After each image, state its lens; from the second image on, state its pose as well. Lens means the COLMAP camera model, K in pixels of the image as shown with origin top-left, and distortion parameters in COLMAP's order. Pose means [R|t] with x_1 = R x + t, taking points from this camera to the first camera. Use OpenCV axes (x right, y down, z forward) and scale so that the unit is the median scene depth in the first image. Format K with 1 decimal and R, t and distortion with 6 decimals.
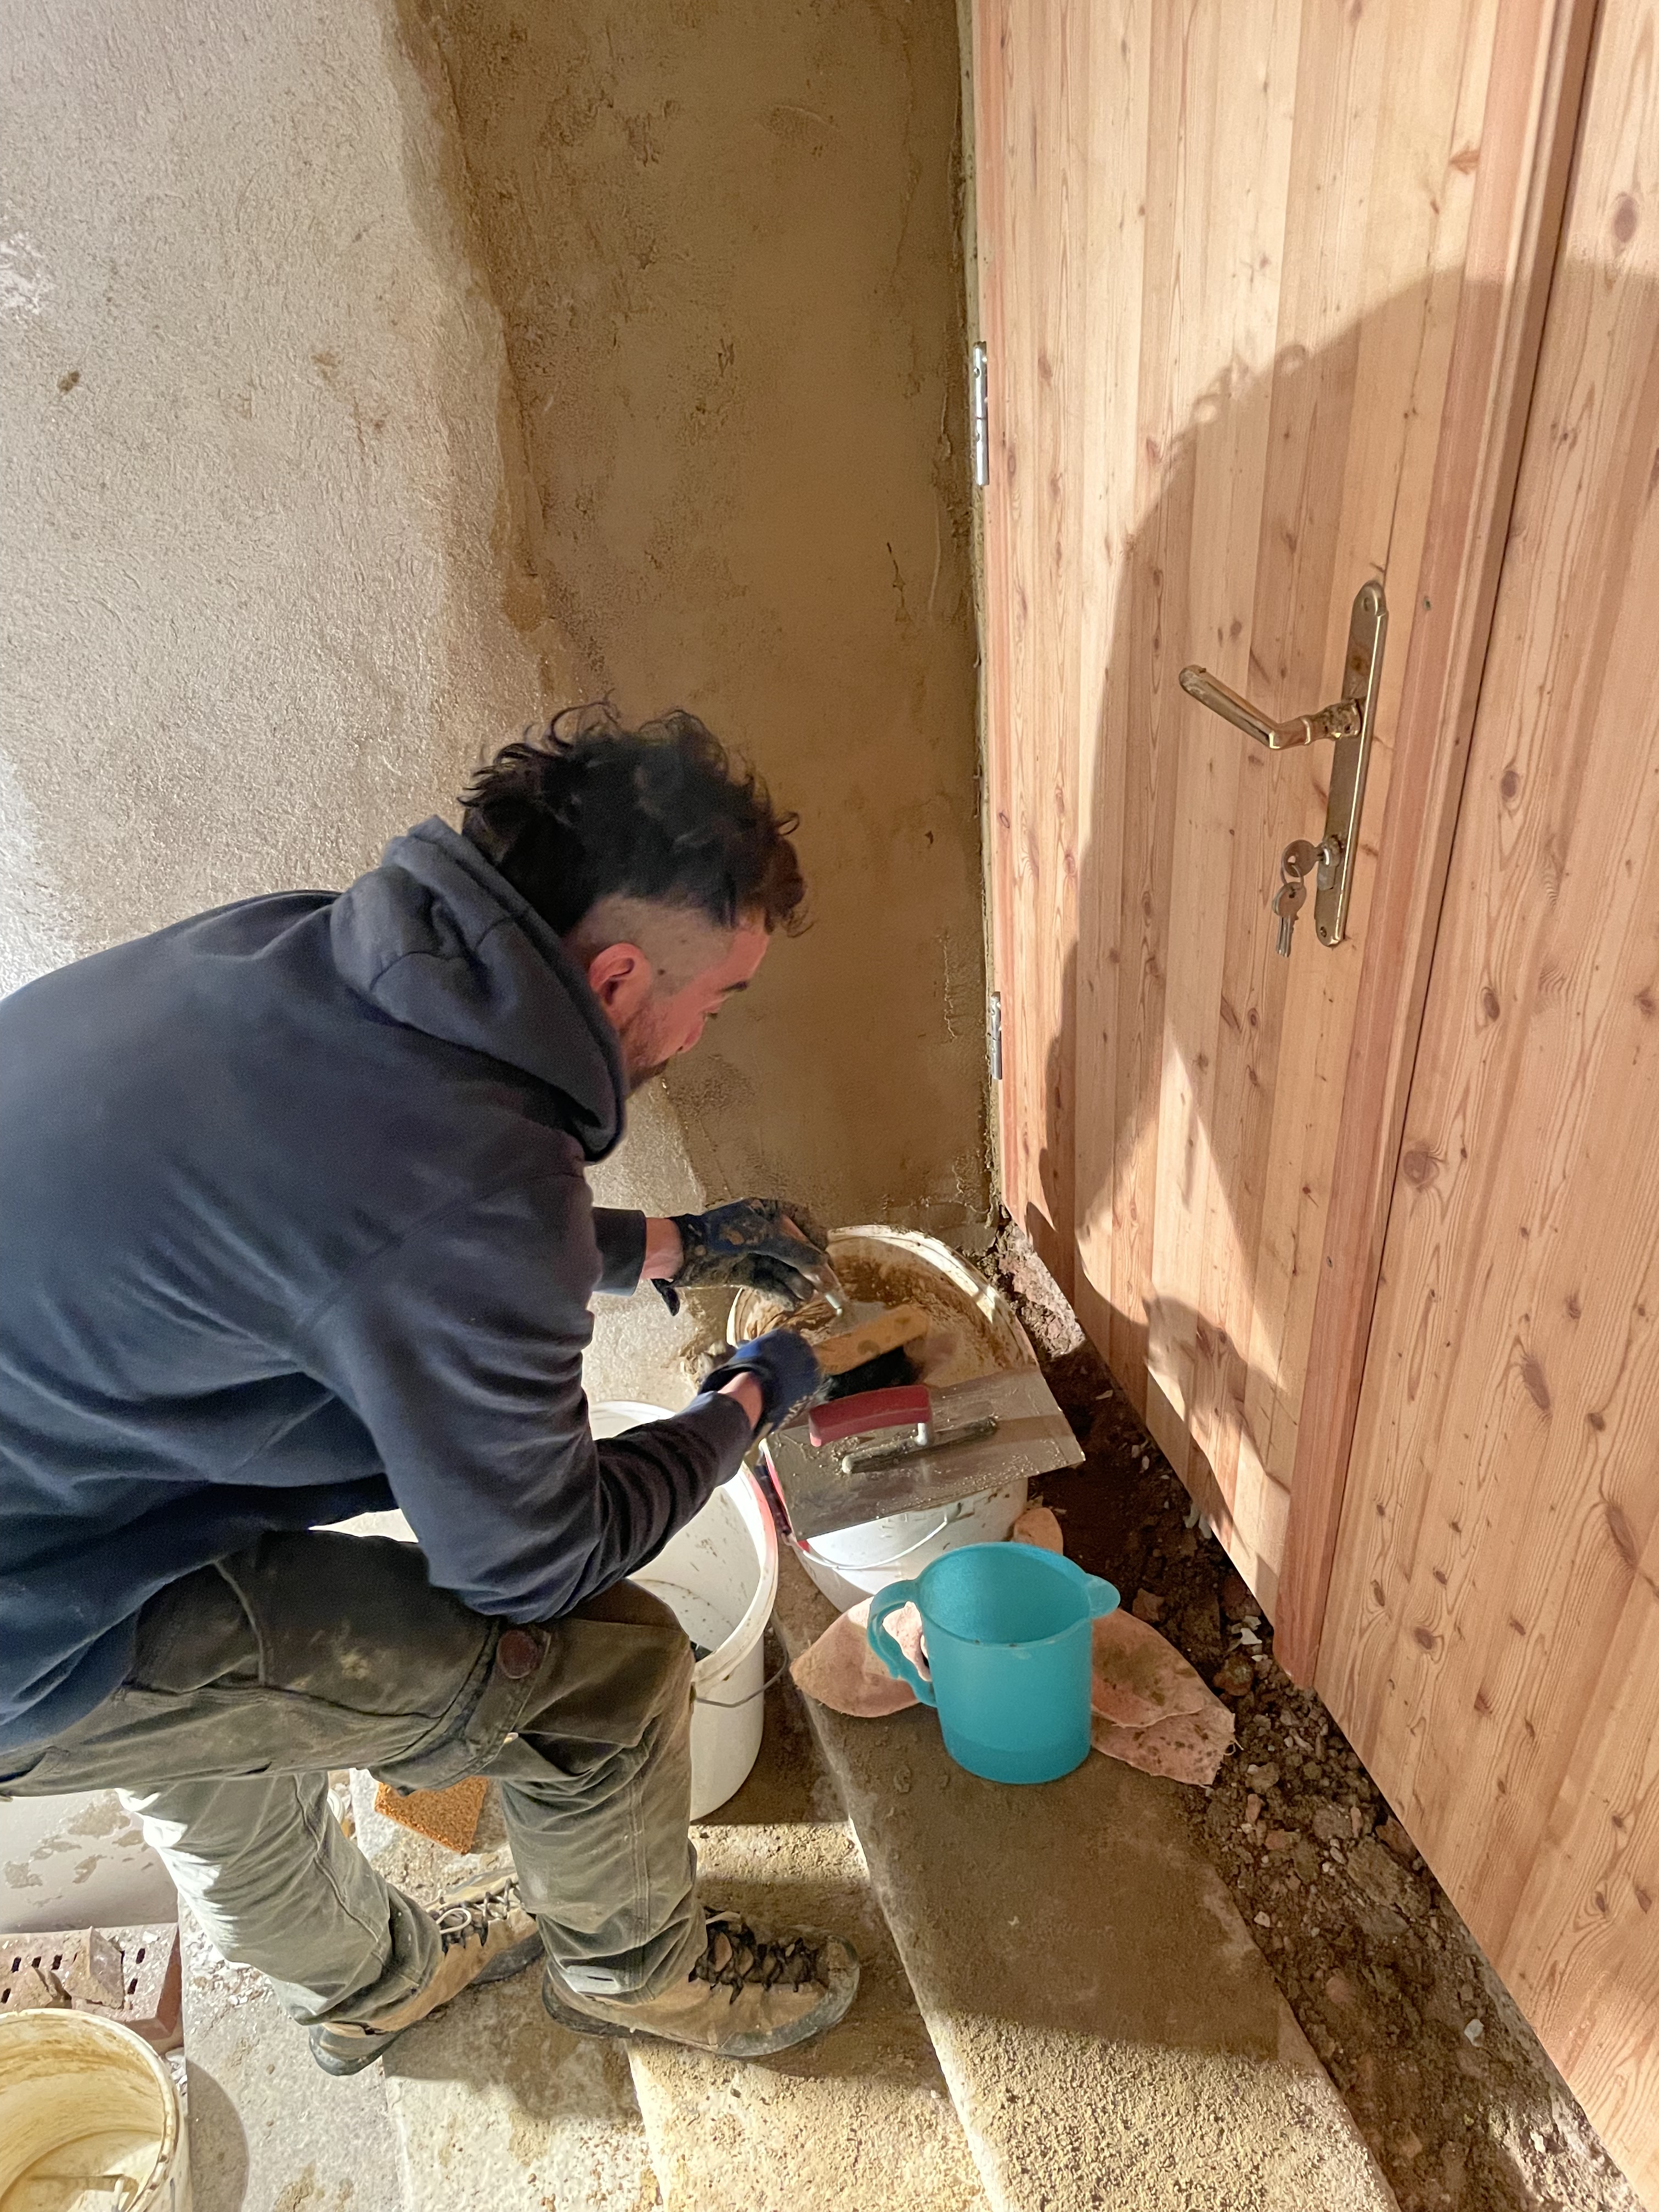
lens RADIAL K [[1693.9, 0, 835.3], [0, 1693.9, 1099.9], [0, 0, 1]] dist [0.055302, -0.078393]
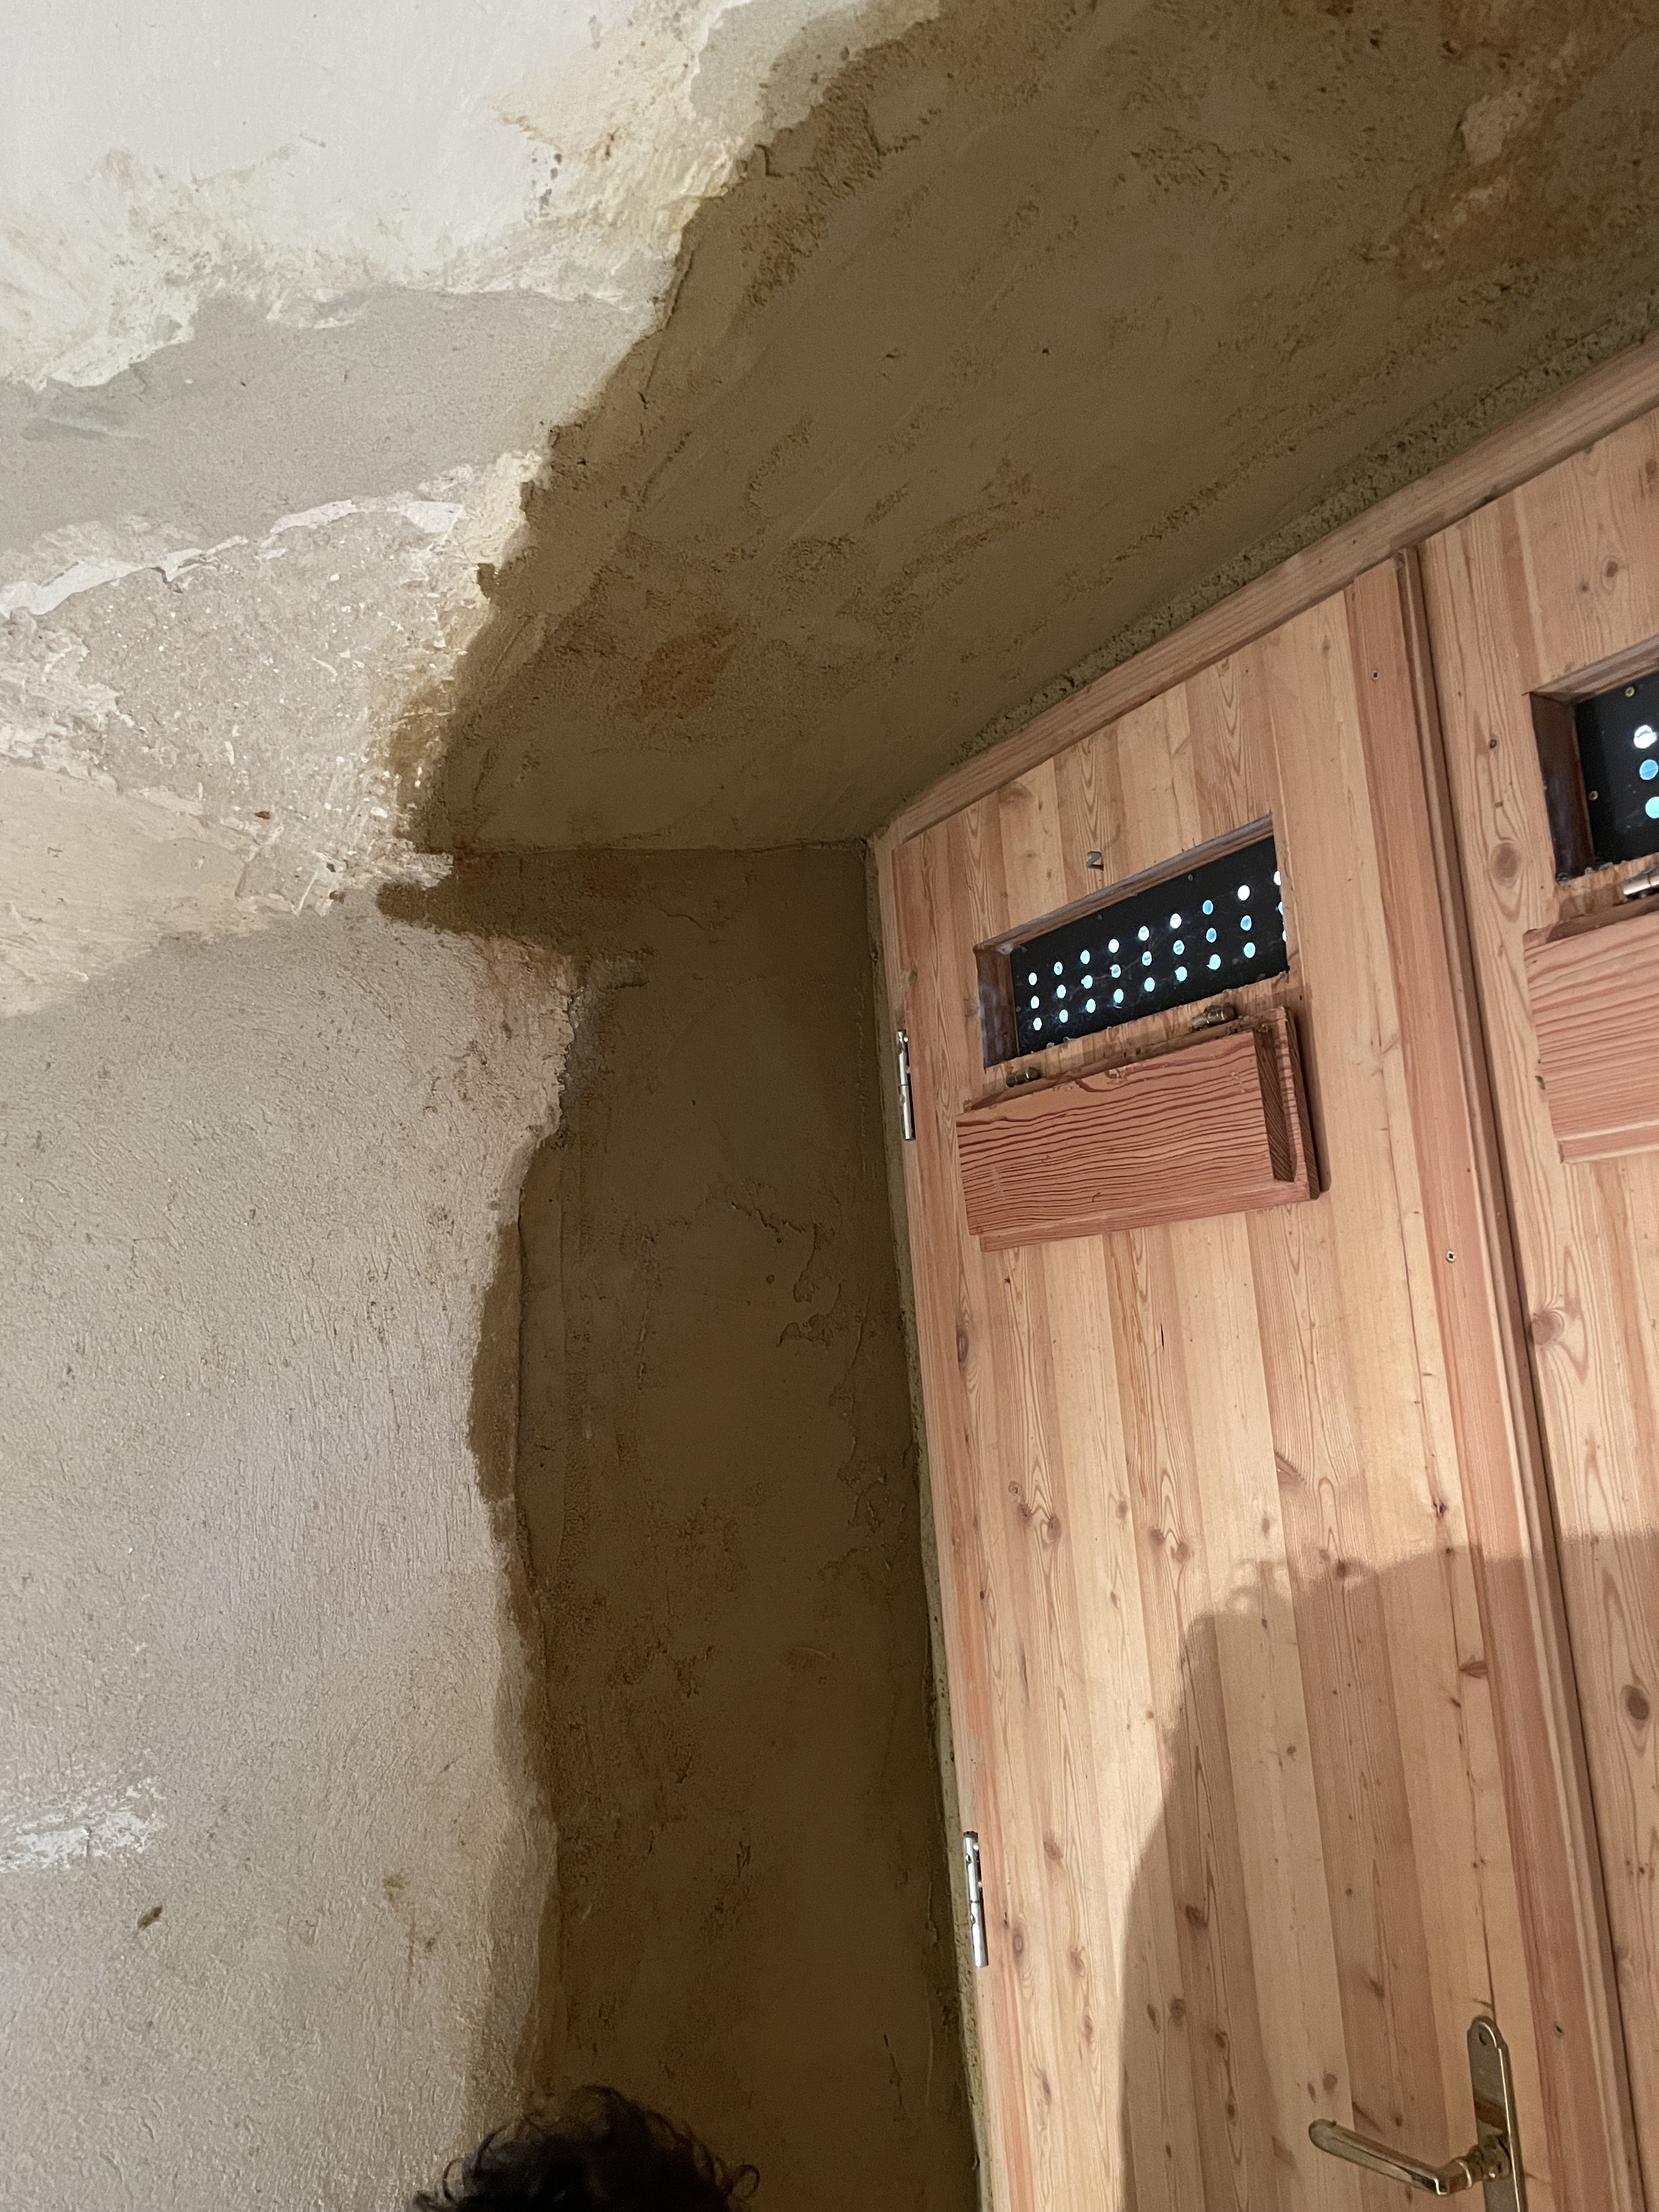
lens RADIAL K [[1693.9, 0, 833.1], [0, 1693.9, 1091.3], [0, 0, 1]] dist [0.055302, -0.078393]
pose [[0.984814, 0.022142, 0.172193, -0.225109], [0.113121, 0.670544, -0.733194, 0.045687], [-0.131697, 0.741539, 0.657857, -0.094653]]
